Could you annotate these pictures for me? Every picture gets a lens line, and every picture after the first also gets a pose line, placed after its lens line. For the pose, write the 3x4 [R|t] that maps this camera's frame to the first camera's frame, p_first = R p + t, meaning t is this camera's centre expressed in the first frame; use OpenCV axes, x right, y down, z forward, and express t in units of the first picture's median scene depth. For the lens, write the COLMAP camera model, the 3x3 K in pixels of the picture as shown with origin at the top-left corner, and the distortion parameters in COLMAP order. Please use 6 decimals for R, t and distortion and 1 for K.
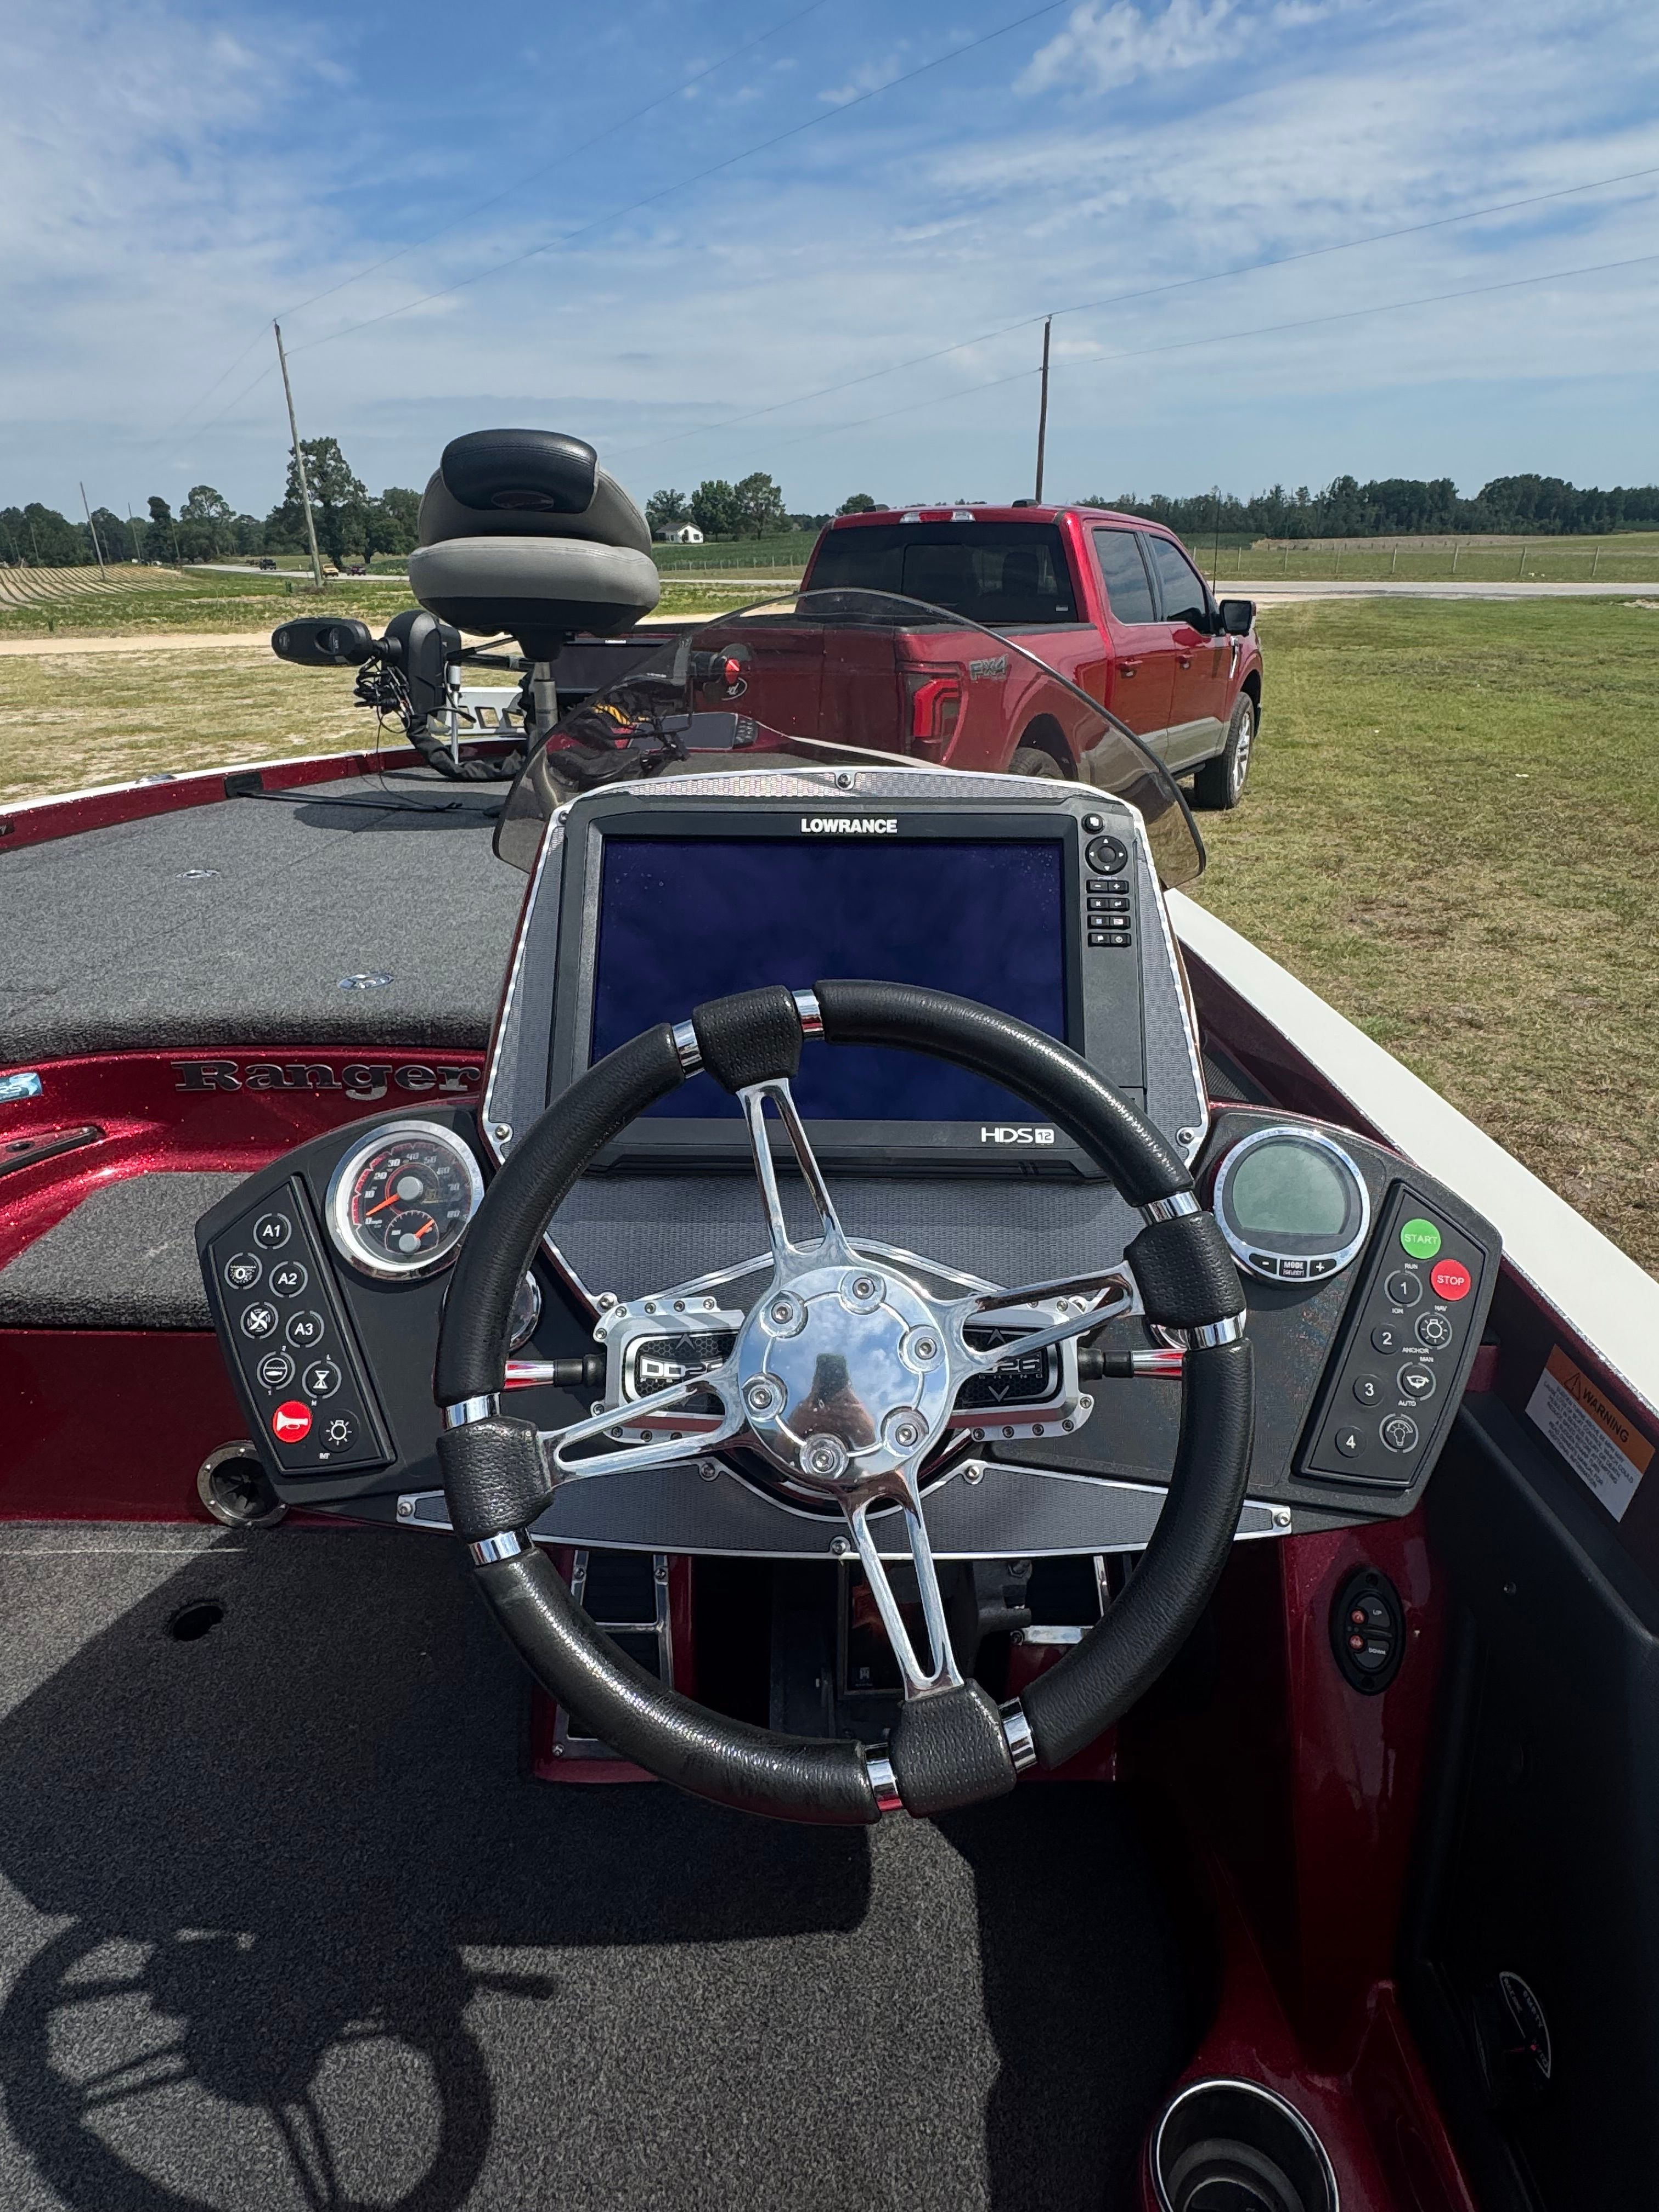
lens RADIAL K [[1252.1, 0, 840.1], [0, 1252.1, 1072.3], [0, 0, 1]] dist [-0.002929, 0.000571]
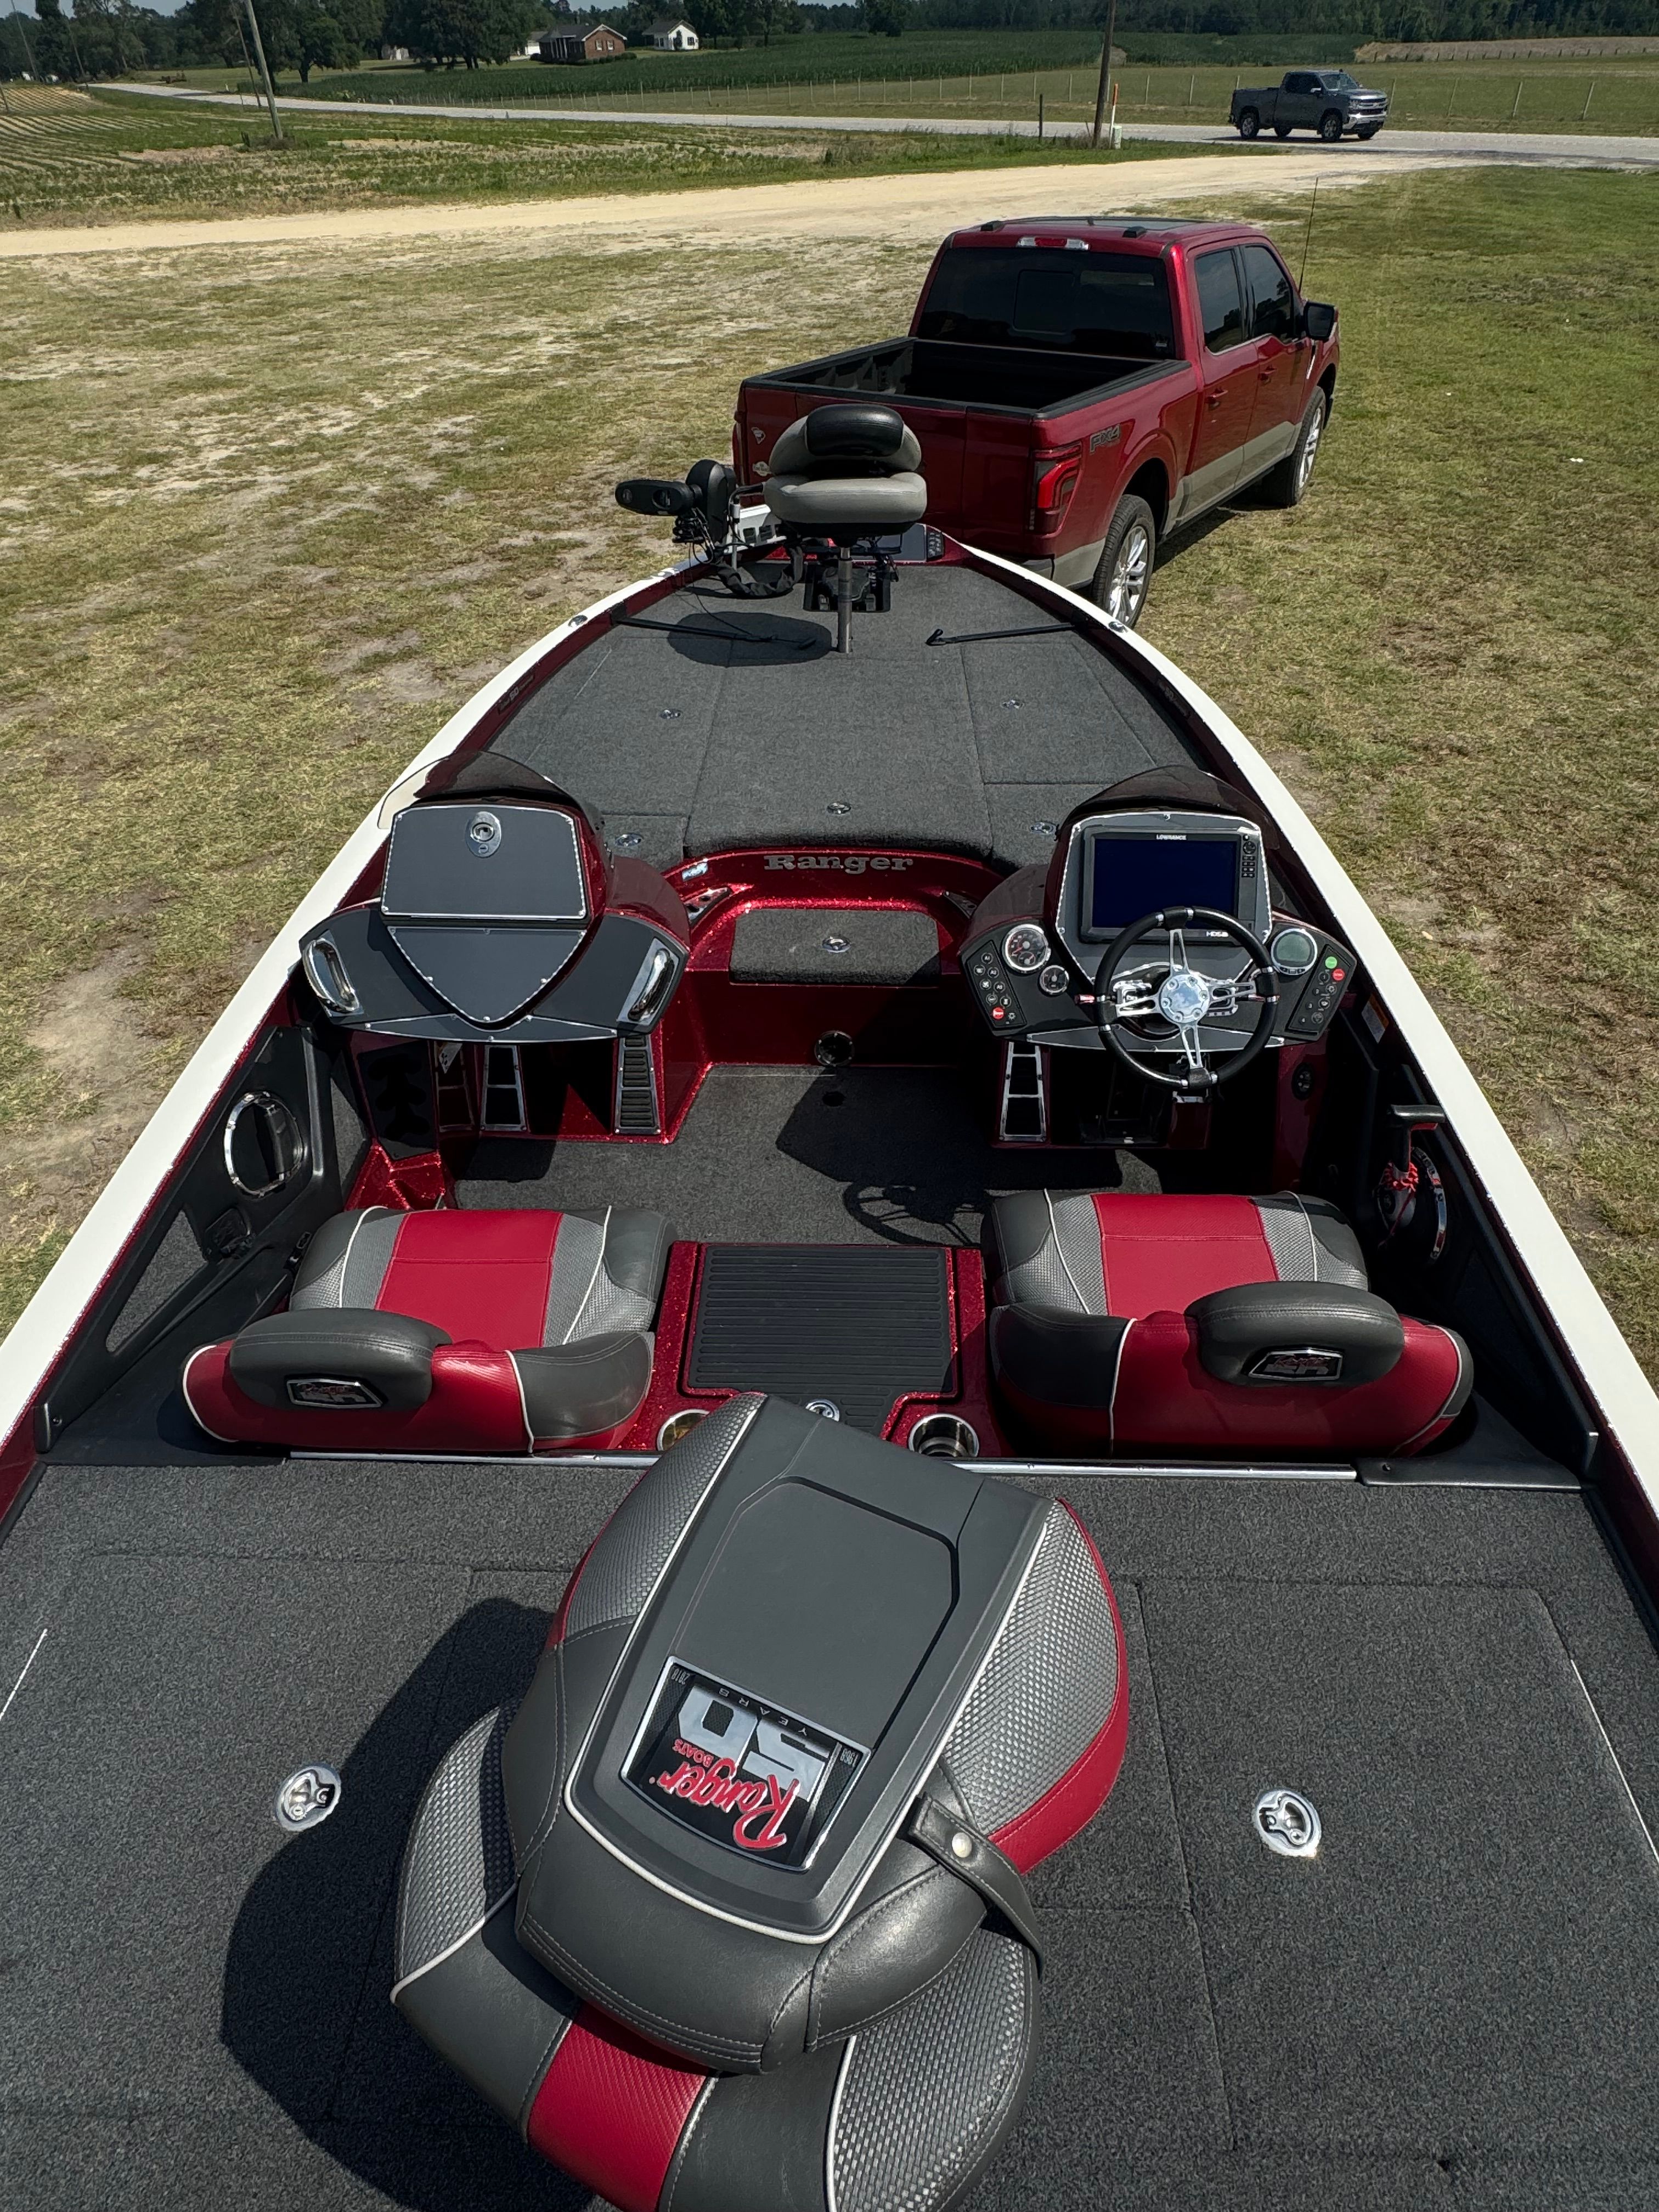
lens RADIAL K [[1252.1, 0, 836.8], [0, 1252.1, 1103.4], [0, 0, 1]] dist [-0.002929, 0.000571]
pose [[0.999919, 0.006467, -0.010959, -0.084114], [-0.002874, 0.953738, 0.300626, -0.052169], [0.012397, -0.300570, 0.953679, -0.237747]]
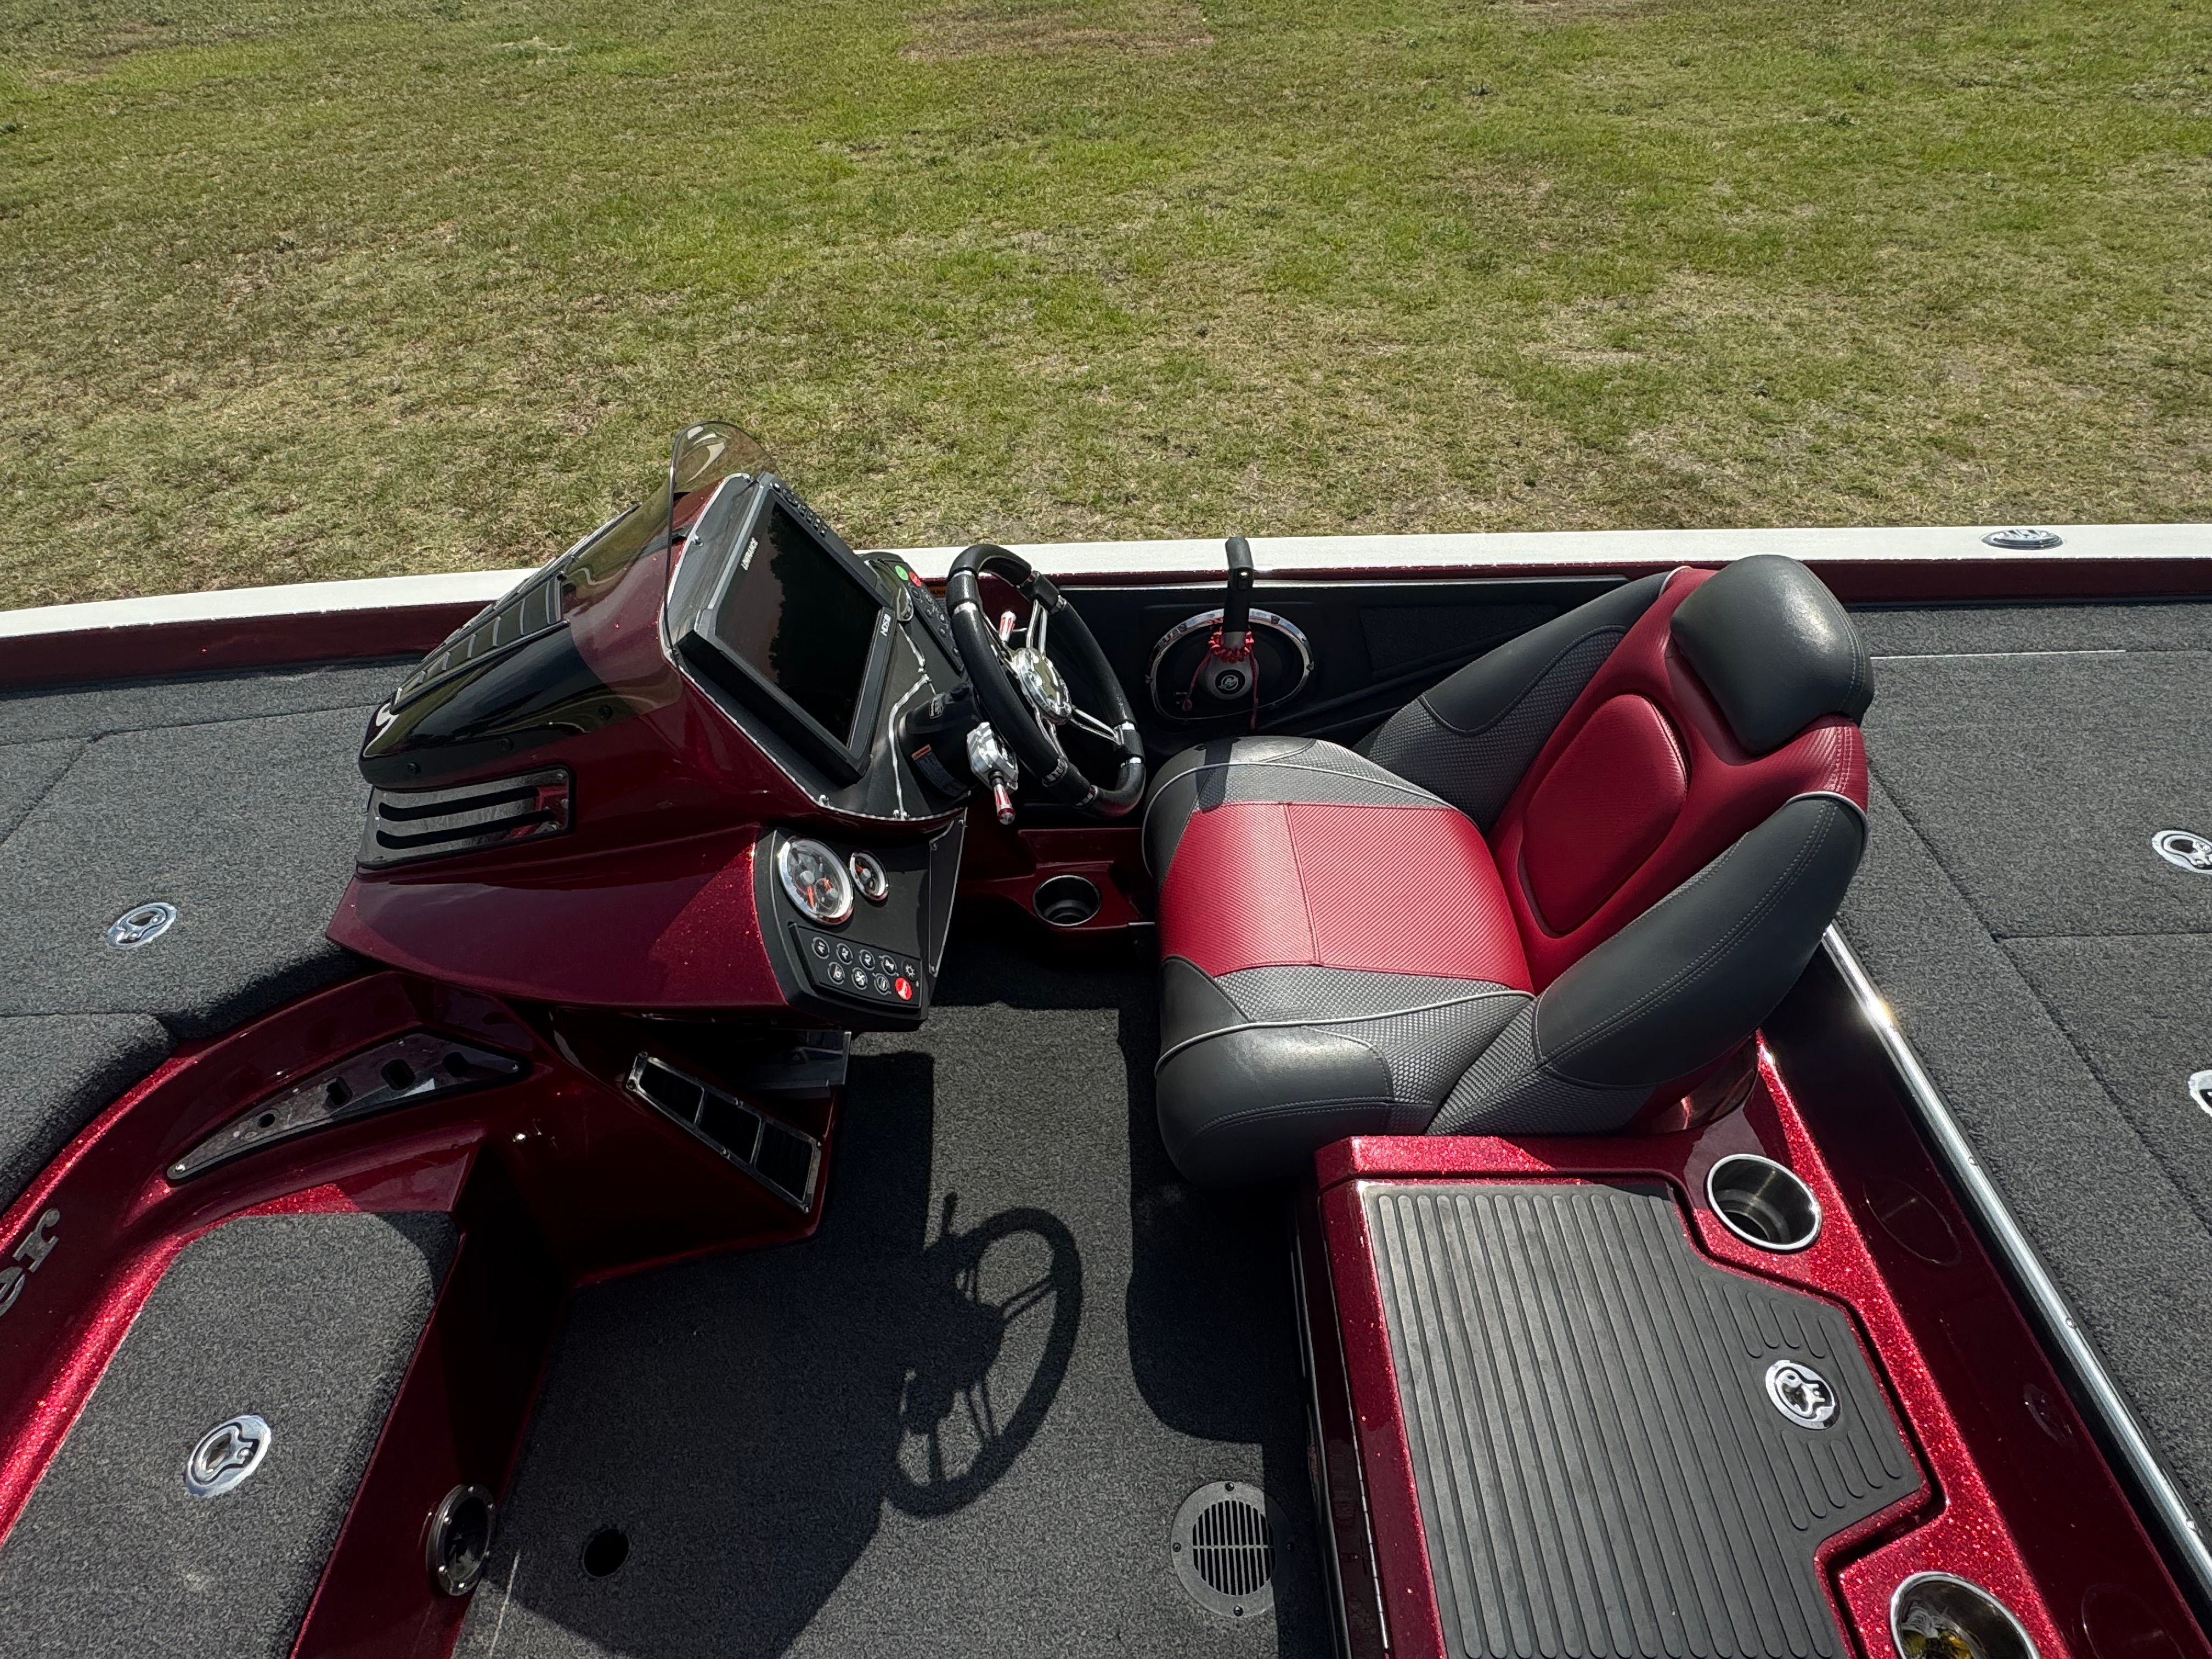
lens RADIAL K [[1252.1, 0, 1095.4], [0, 1252.1, 829.9], [0, 0, 1]] dist [-0.002929, 0.000571]
pose [[-0.018034, -0.670296, 0.741875, -0.157945], [0.410134, 0.671737, 0.616895, -0.082923], [-0.911847, 0.315393, 0.262797, 0.023010]]
